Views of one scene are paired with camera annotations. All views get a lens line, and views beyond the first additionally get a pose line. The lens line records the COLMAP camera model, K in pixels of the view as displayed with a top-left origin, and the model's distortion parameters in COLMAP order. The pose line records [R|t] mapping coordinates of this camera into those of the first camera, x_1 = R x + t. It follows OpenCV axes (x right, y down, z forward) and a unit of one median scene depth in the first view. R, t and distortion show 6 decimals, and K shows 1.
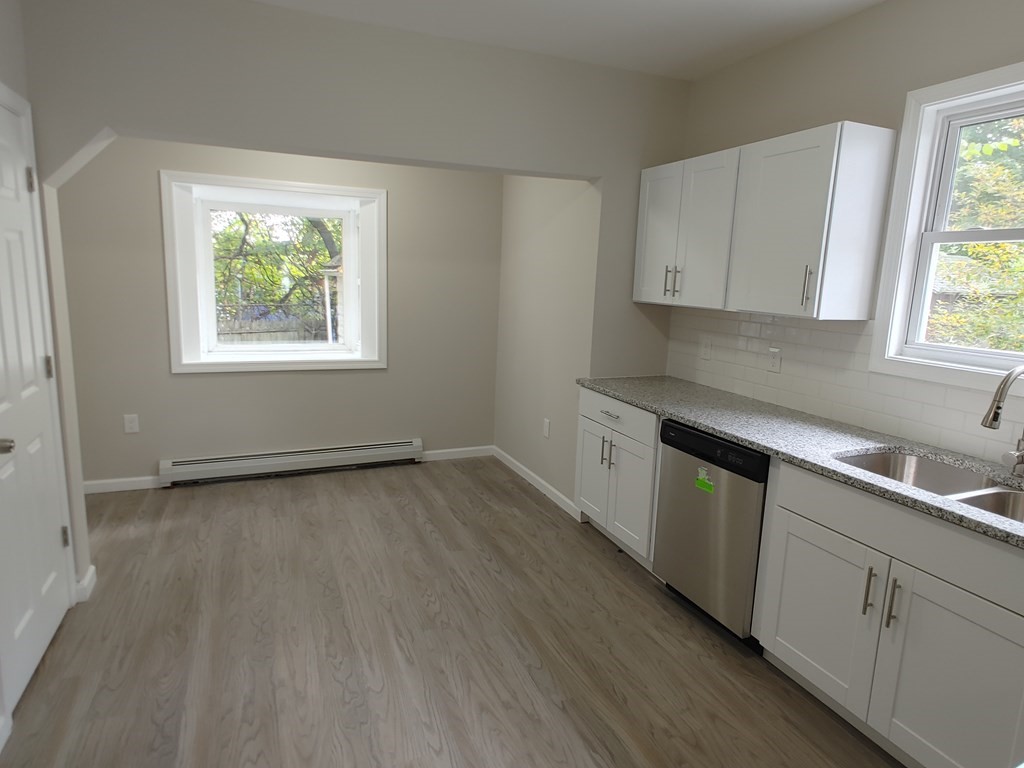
lens RADIAL K [[601.3, 0, 511.5], [0, 601.3, 379.3], [0, 0, 1]] dist [-0.002665, 0.005283]
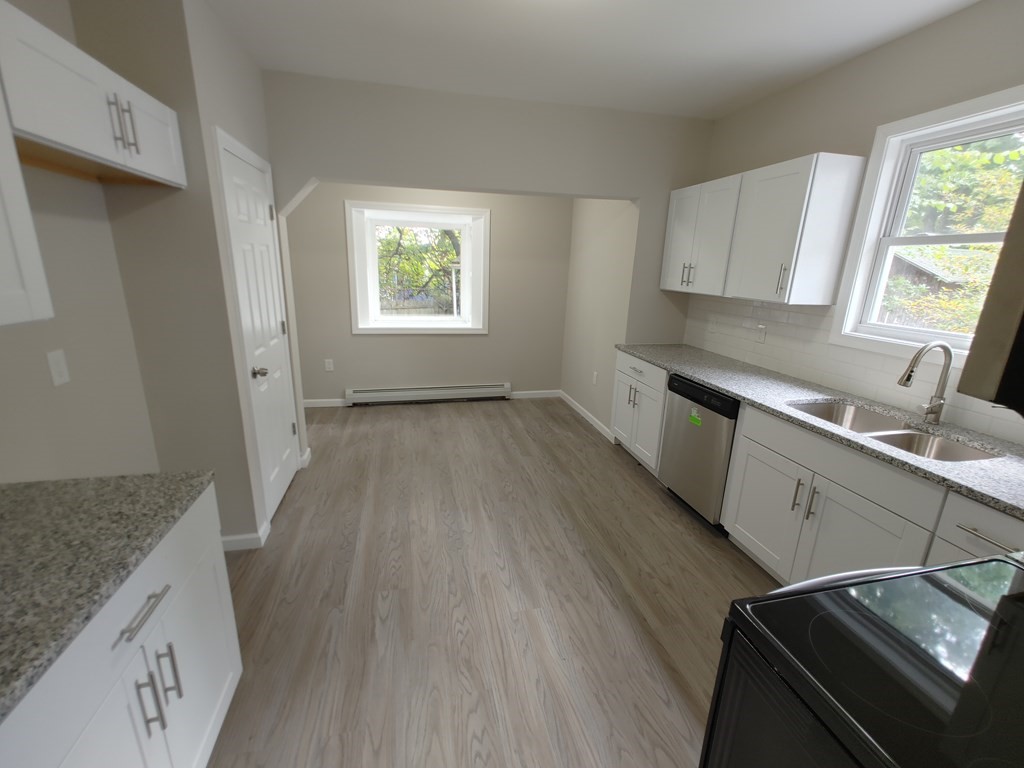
lens RADIAL K [[440.2, 0, 510.6], [0, 440.2, 383.6], [0, 0, 1]] dist [0.001476, 0.000264]
pose [[0.984540, 0.042037, -0.170042, 0.062633], [-0.027027, 0.995607, 0.089642, 0.007010], [0.173064, -0.083660, 0.981351, -0.099273]]
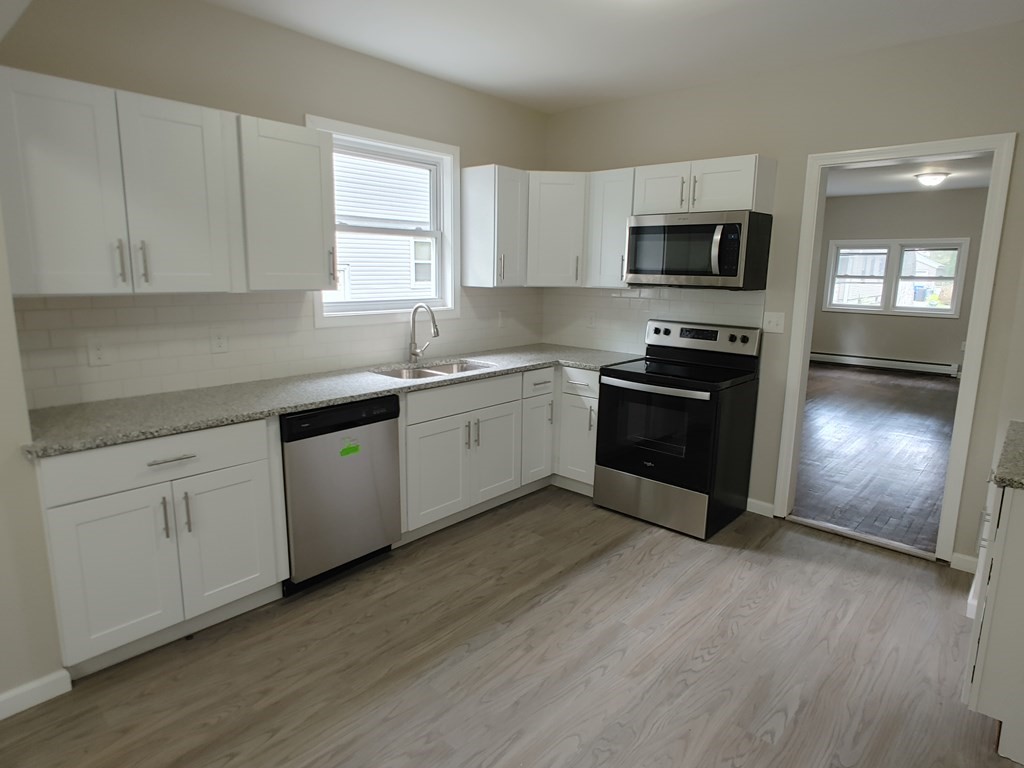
lens RADIAL K [[601.3, 0, 517.3], [0, 601.3, 381.1], [0, 0, 1]] dist [-0.002665, 0.005283]
pose [[-0.436471, -0.205101, 0.876029, -0.738953], [0.127268, 0.949805, 0.285784, -0.216493], [-0.890672, 0.236227, -0.388460, 1.121249]]
